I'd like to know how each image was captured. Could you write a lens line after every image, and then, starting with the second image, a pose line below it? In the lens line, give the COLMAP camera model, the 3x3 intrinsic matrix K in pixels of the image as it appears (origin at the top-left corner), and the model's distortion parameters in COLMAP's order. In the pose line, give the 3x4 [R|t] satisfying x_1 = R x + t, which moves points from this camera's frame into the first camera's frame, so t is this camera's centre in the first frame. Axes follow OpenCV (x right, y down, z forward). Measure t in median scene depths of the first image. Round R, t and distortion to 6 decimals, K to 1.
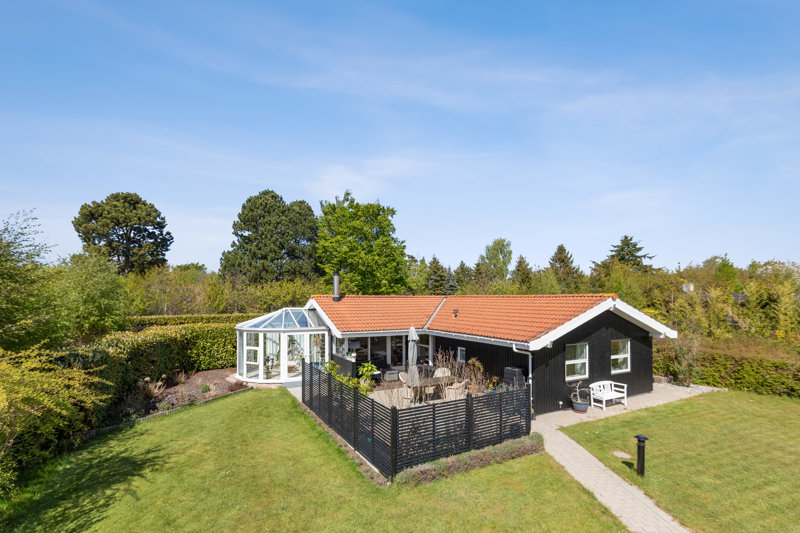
lens RADIAL K [[372.0, 0, 412.9], [0, 372.0, 280.3], [0, 0, 1]] dist [0.000349, 0.000564]
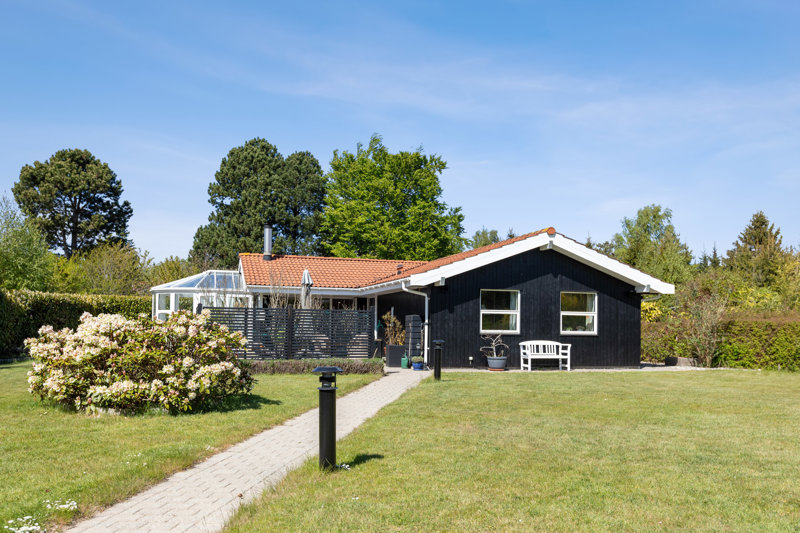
lens RADIAL K [[624.3, 0, 400.0], [0, 624.3, 266.5], [0, 0, 1]] dist [0.016541, -0.004455]
pose [[0.978156, -0.005475, -0.207800, 0.130679], [-0.001850, 0.999384, -0.035040, 0.043180], [0.207864, 0.034659, 0.977544, -0.094284]]
